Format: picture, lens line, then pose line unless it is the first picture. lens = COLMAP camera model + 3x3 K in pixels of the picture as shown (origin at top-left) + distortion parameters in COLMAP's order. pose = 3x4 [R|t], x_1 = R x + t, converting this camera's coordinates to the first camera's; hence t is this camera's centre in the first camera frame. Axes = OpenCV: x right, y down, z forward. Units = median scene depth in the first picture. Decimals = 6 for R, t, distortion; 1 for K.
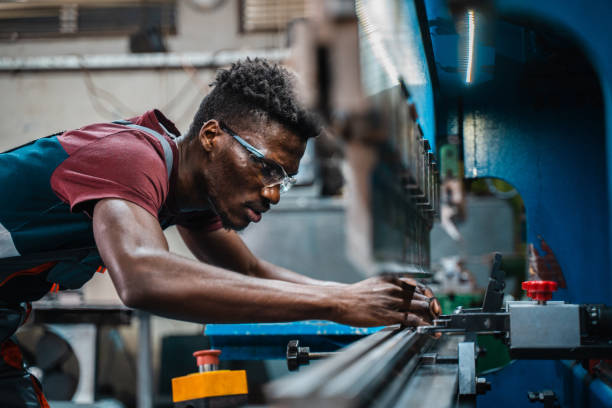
lens RADIAL K [[1155.6, 0, 308.5], [0, 1155.6, 195.7], [0, 0, 1]] dist [0.141700, 0.257533]
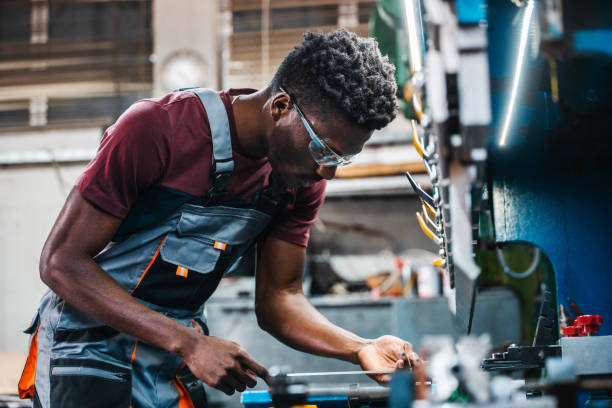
lens RADIAL K [[1274.2, 0, 306.0], [0, 1274.2, 204.0], [0, 0, 1]] dist [-0.244046, 0.129319]
pose [[0.999754, -0.014491, 0.016776, -0.045106], [0.015728, 0.996973, -0.076141, 0.030203], [-0.015622, 0.076386, 0.996956, -0.097000]]
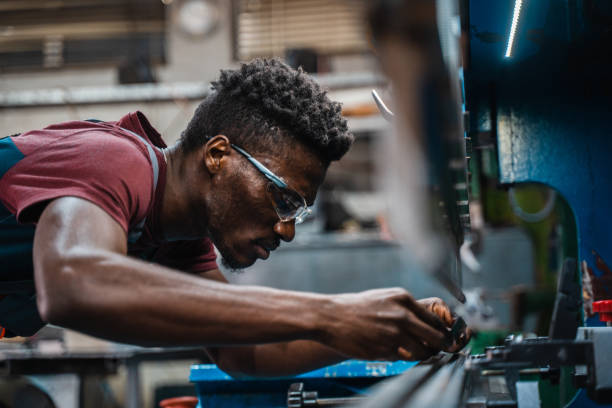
lens RADIAL K [[1206.0, 0, 306.0], [0, 1206.0, 204.0], [0, 0, 1]] dist [0.158740, 0.023016]
pose [[0.999792, -0.020211, -0.002876, -0.001006], [0.020126, 0.999433, -0.027010, 0.018132], [0.003420, 0.026947, 0.999631, 0.127727]]
